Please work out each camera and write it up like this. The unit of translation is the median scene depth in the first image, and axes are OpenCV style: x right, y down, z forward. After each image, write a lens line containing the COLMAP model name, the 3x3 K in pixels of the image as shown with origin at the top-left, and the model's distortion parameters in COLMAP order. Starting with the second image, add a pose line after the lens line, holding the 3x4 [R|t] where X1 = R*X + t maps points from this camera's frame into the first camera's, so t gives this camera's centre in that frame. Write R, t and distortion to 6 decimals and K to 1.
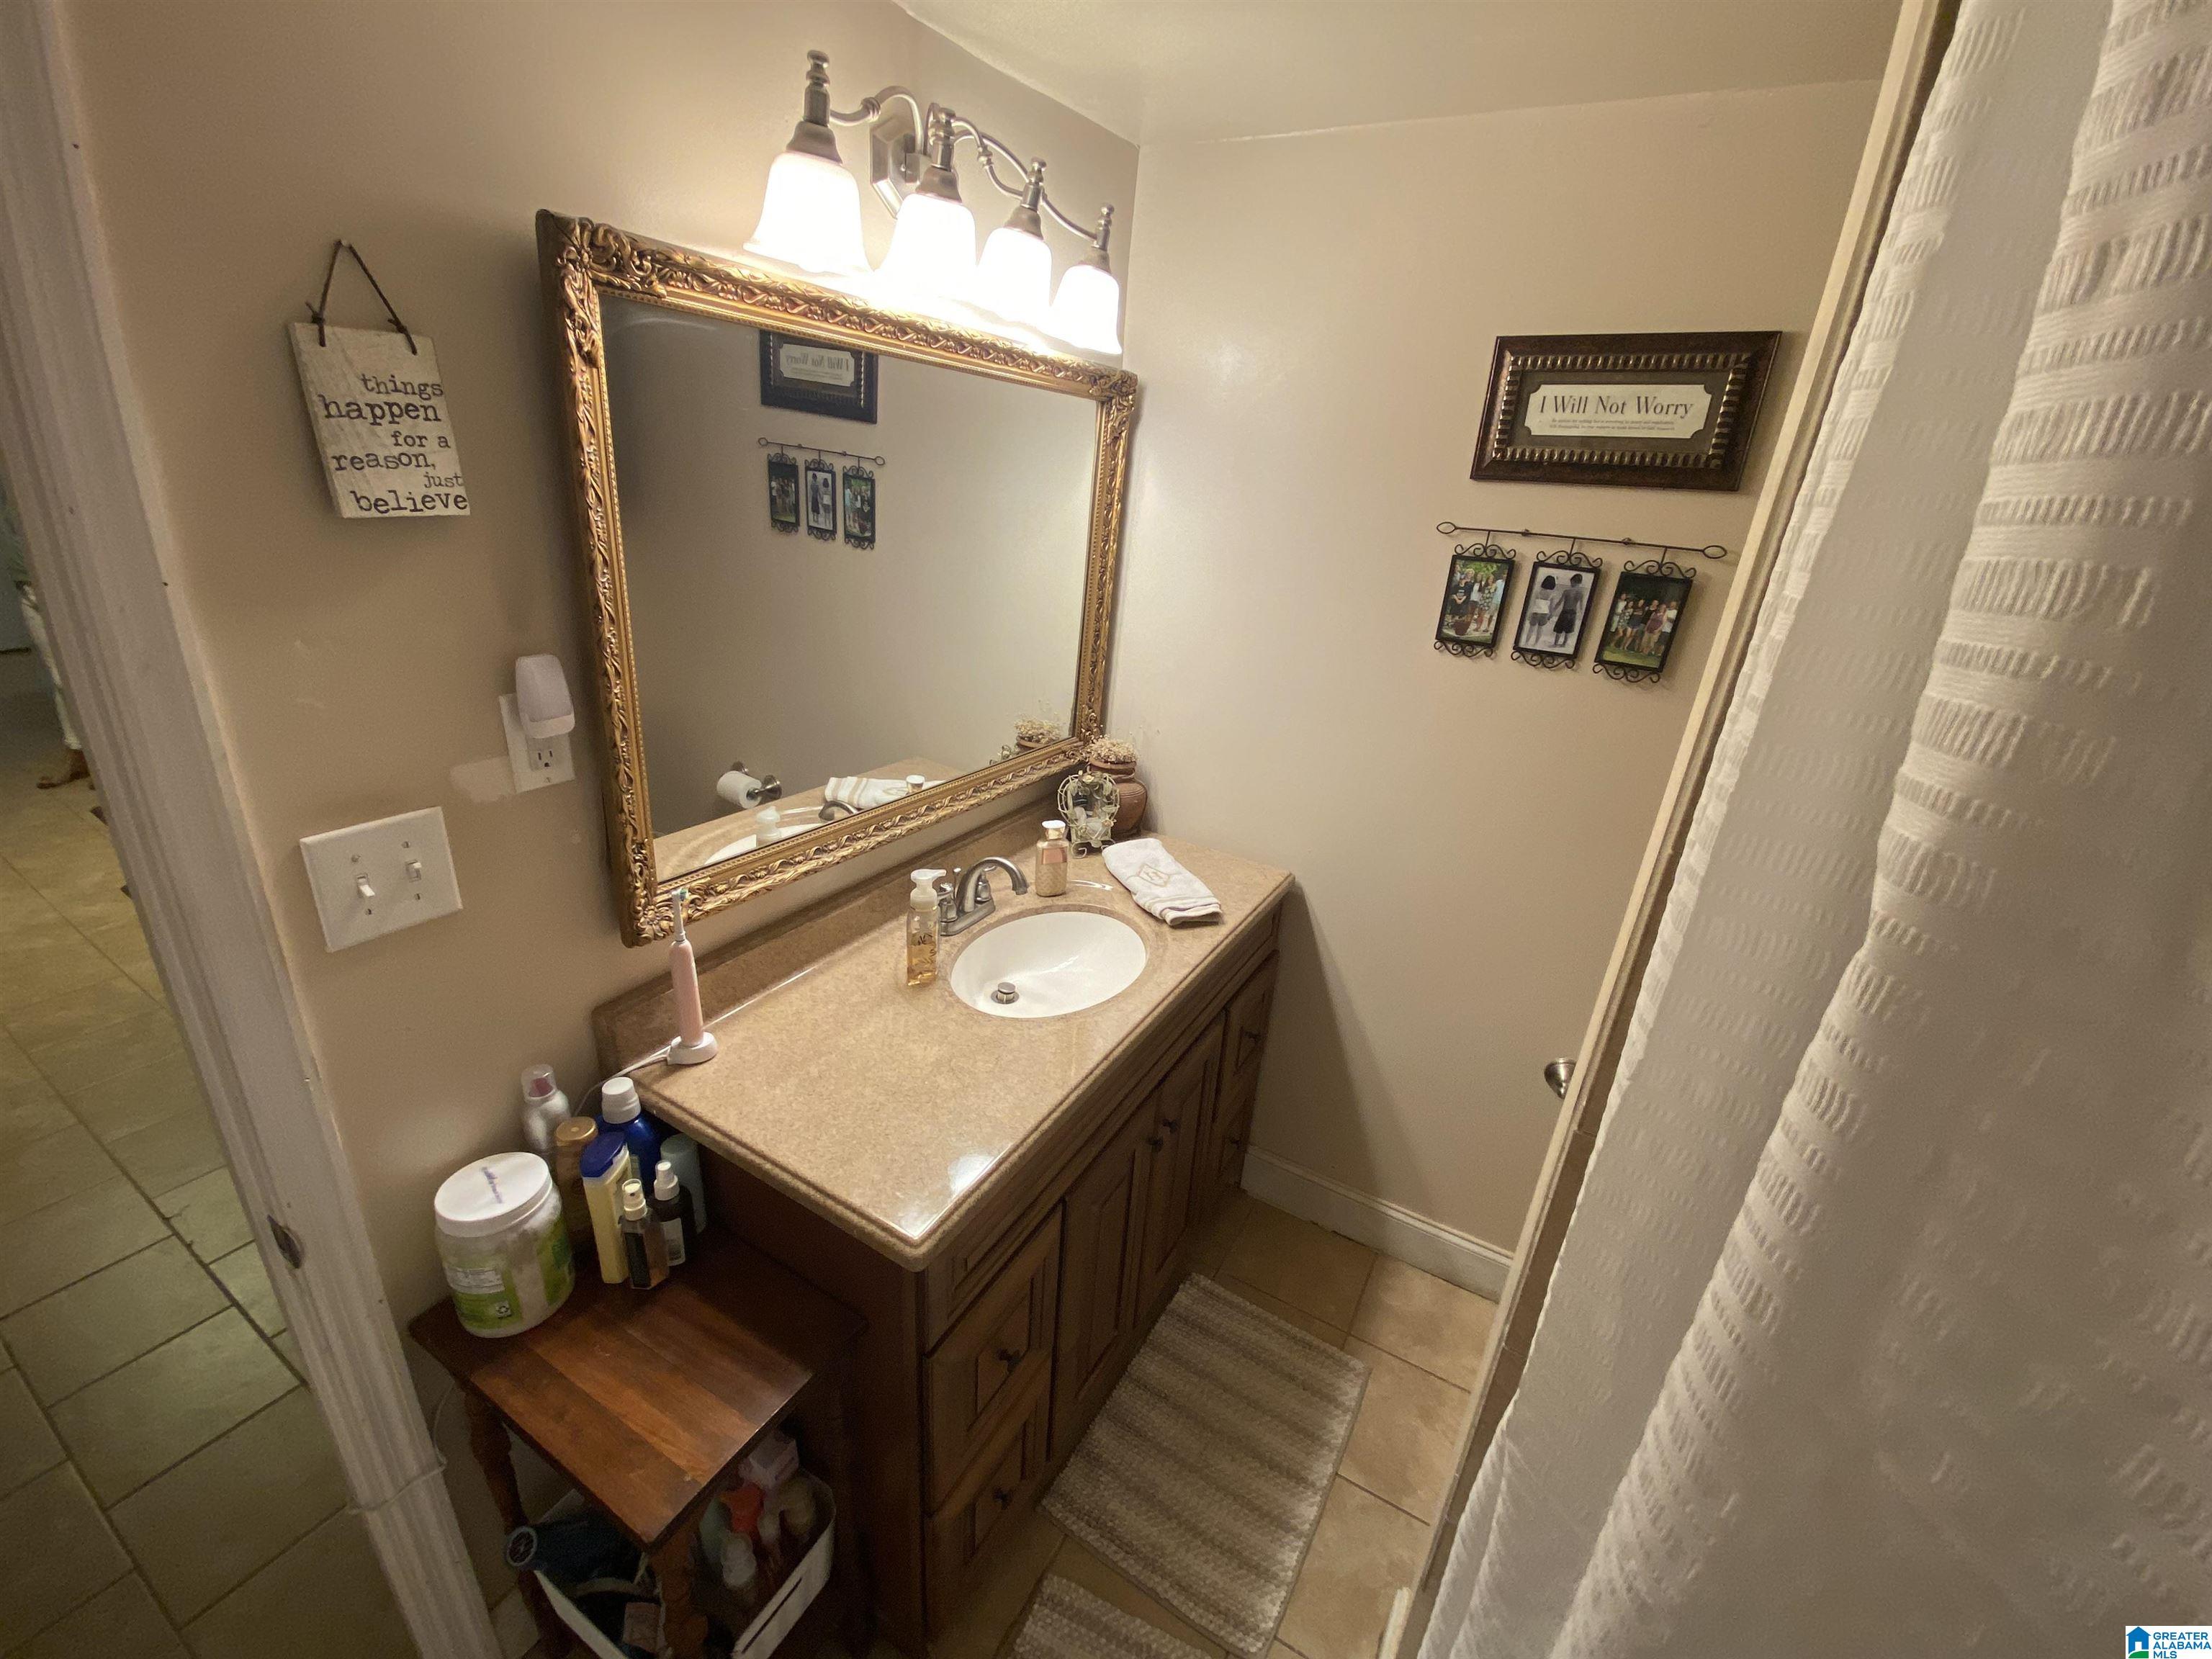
lens RADIAL K [[894.6, 0, 1104.5], [0, 894.6, 837.1], [0, 0, 1]] dist [-0.001174, -0.000746]
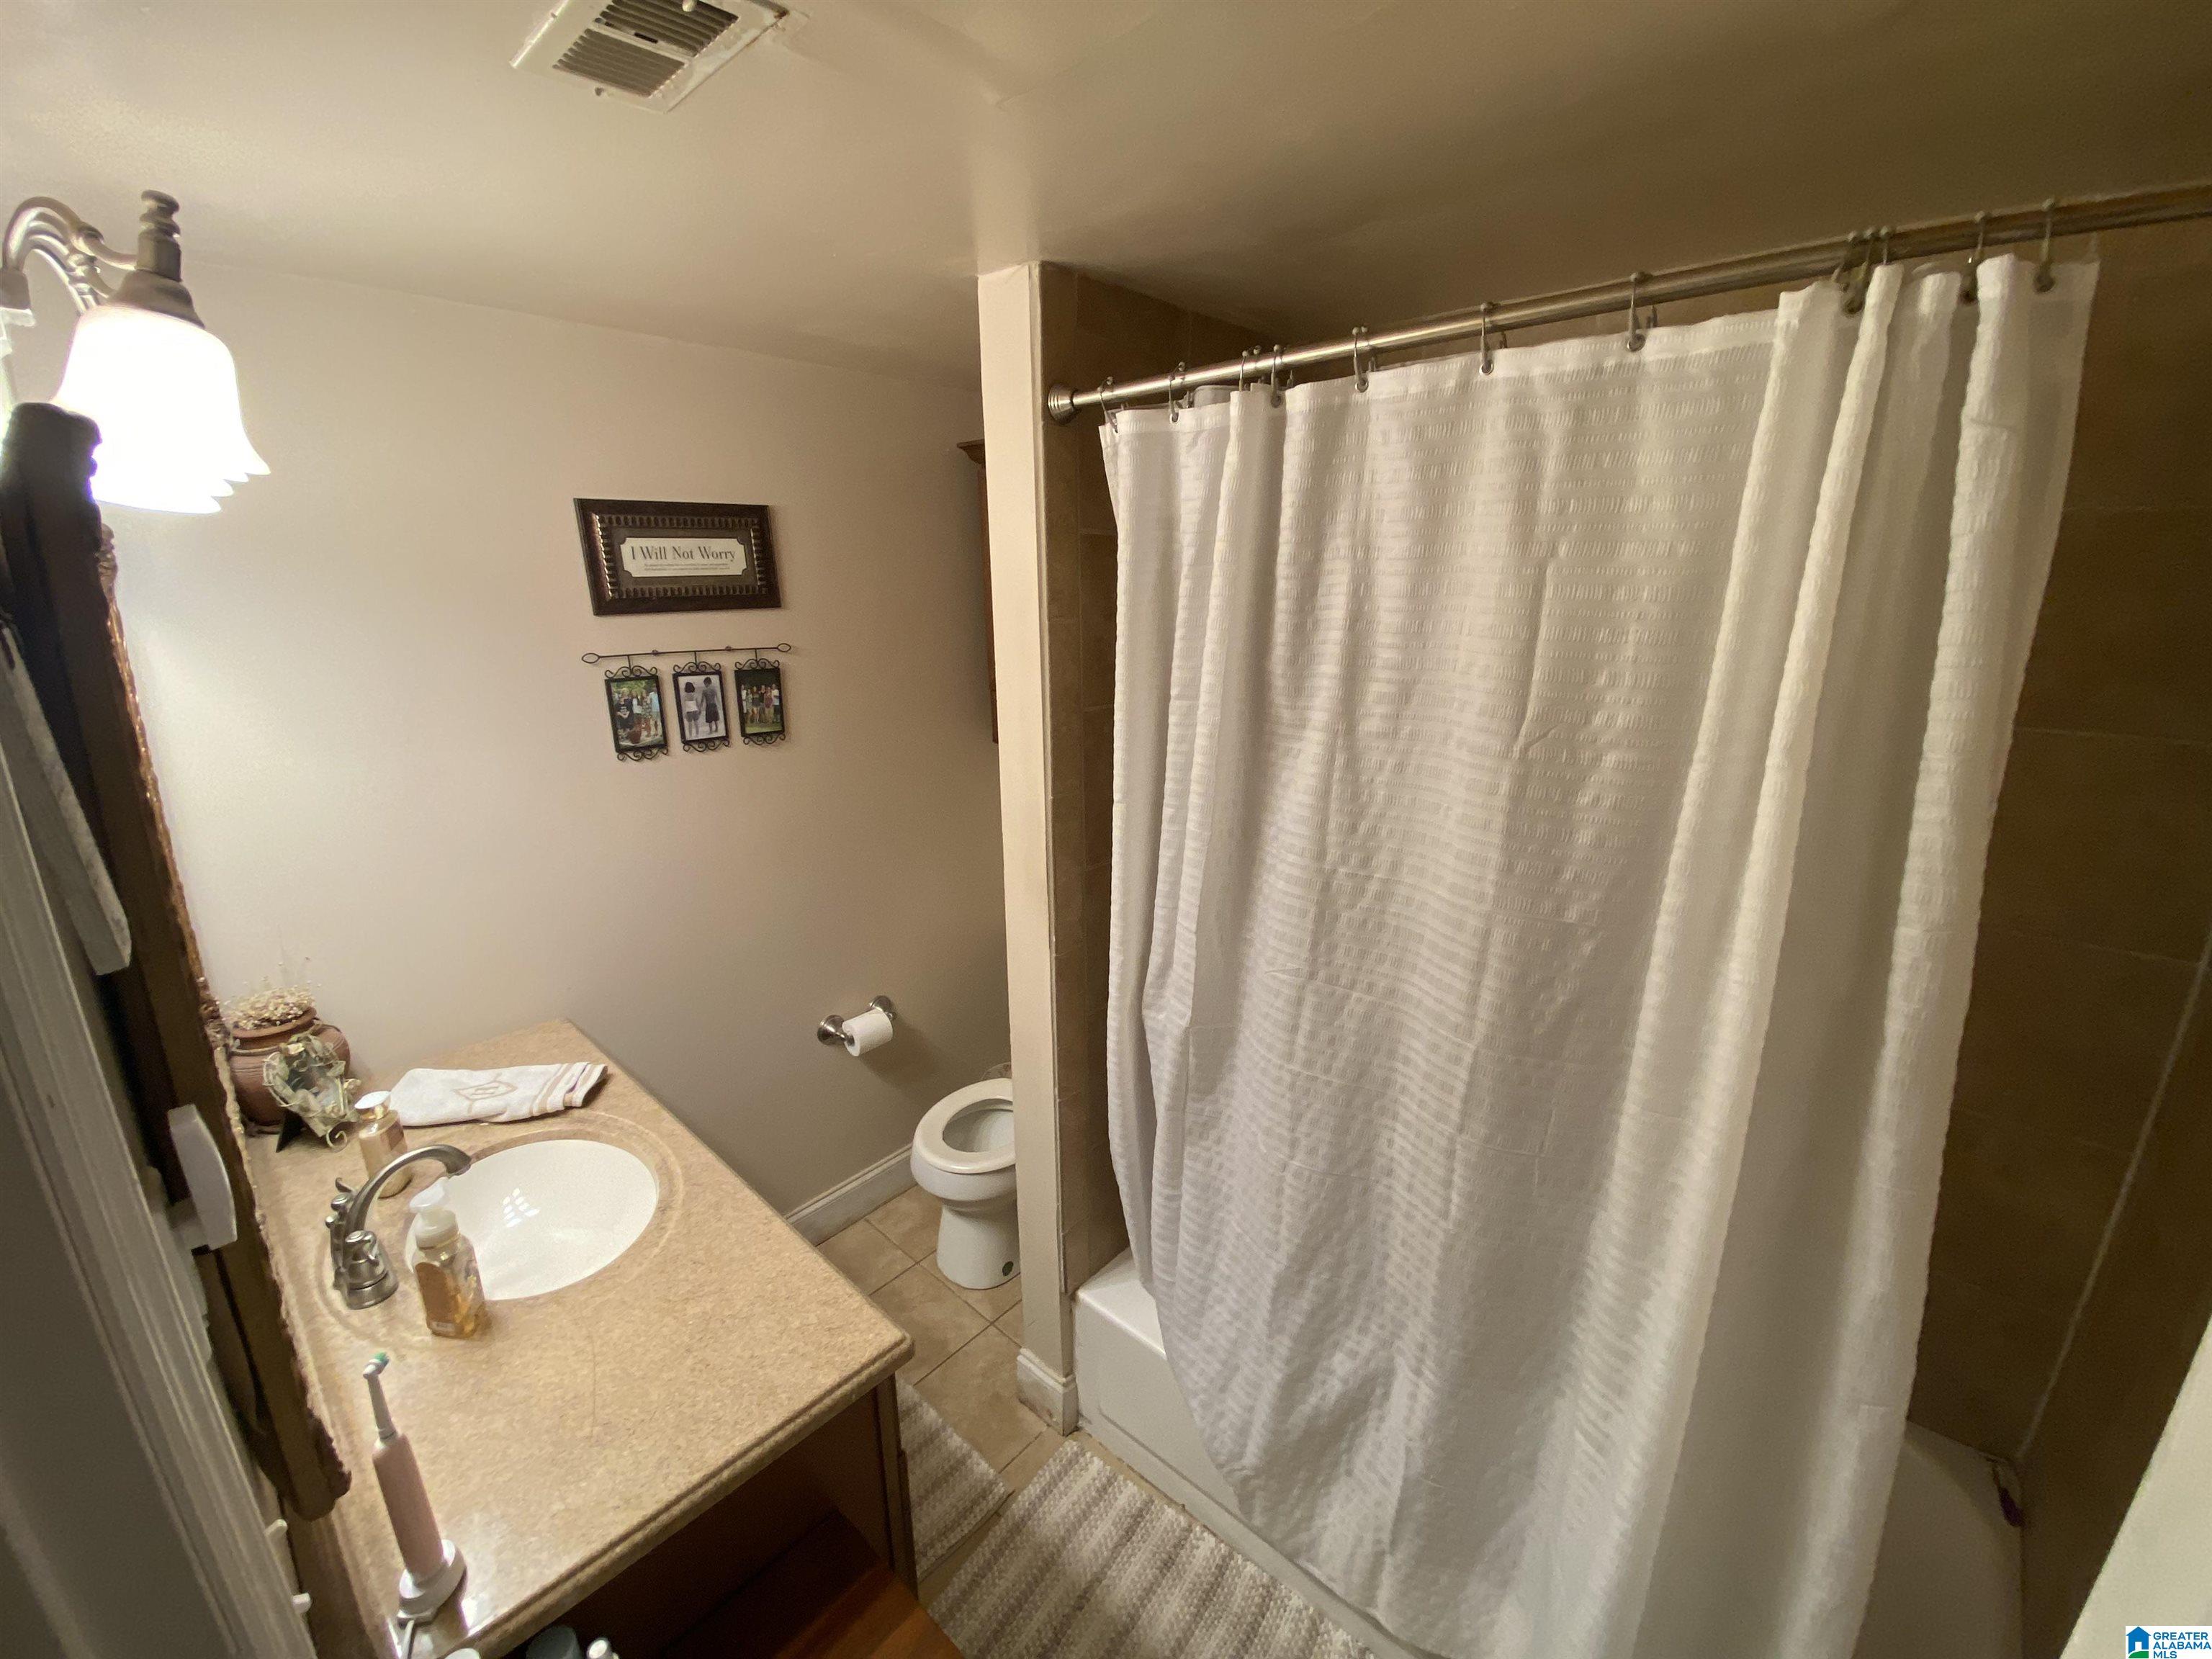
lens RADIAL K [[894.6, 0, 1119.0], [0, 894.6, 829.8], [0, 0, 1]] dist [-0.001174, -0.000746]
pose [[0.199171, -0.325402, 0.924361, -0.605739], [0.381265, 0.894673, 0.232800, -0.167109], [-0.902755, 0.306060, 0.302258, 0.136470]]
